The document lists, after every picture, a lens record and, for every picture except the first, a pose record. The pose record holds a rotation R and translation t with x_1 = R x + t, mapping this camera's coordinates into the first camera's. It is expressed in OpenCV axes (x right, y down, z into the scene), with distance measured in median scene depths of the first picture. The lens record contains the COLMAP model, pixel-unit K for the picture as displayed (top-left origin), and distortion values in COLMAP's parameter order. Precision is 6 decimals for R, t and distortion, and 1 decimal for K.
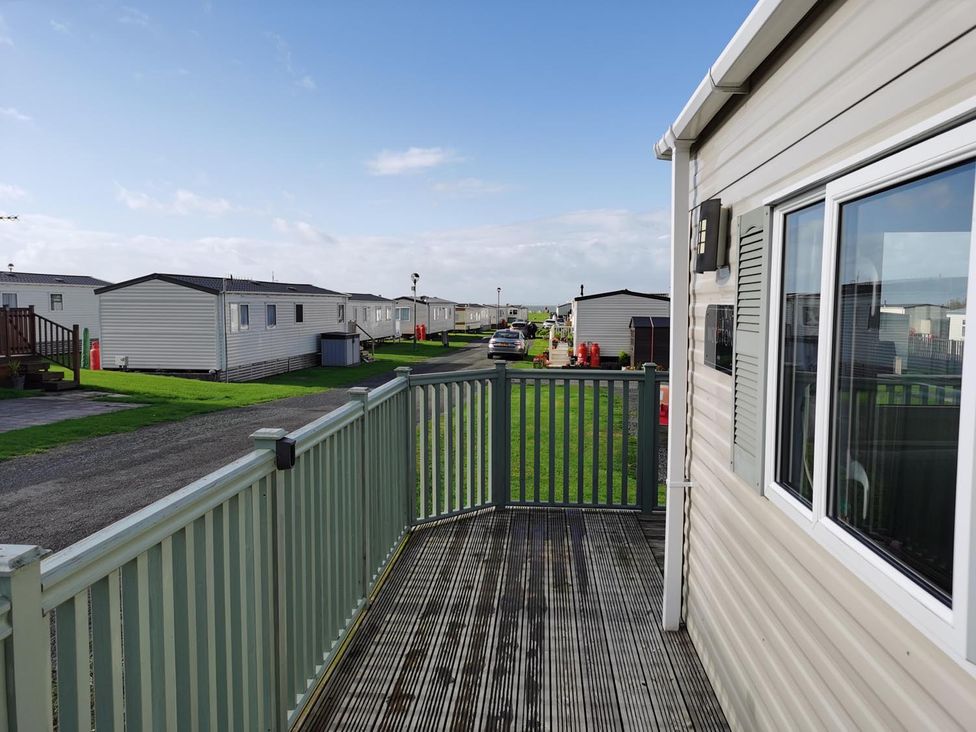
lens RADIAL K [[754.2, 0, 488.0], [0, 754.2, 366.0], [0, 0, 1]] dist [0.005749, 0.000136]
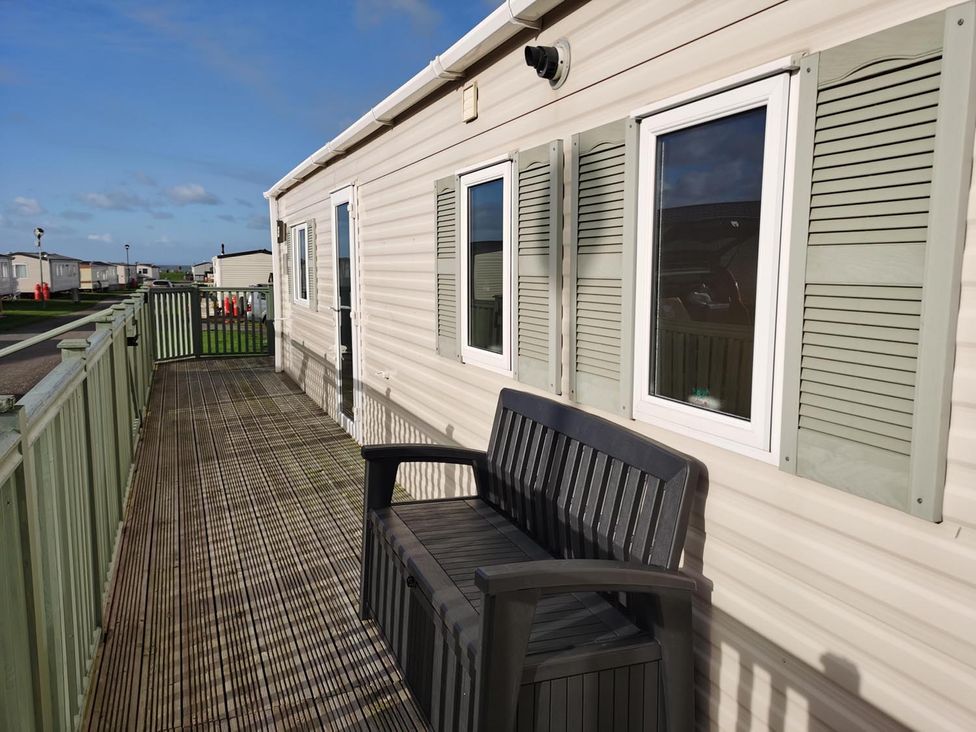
lens RADIAL K [[754.2, 0, 488.0], [0, 754.2, 366.0], [0, 0, 1]] dist [0.005749, 0.000136]
pose [[0.895152, -0.050725, 0.442866, -0.041315], [0.027741, 0.997918, 0.058228, 0.026380], [-0.444897, -0.039837, 0.894695, -0.259919]]
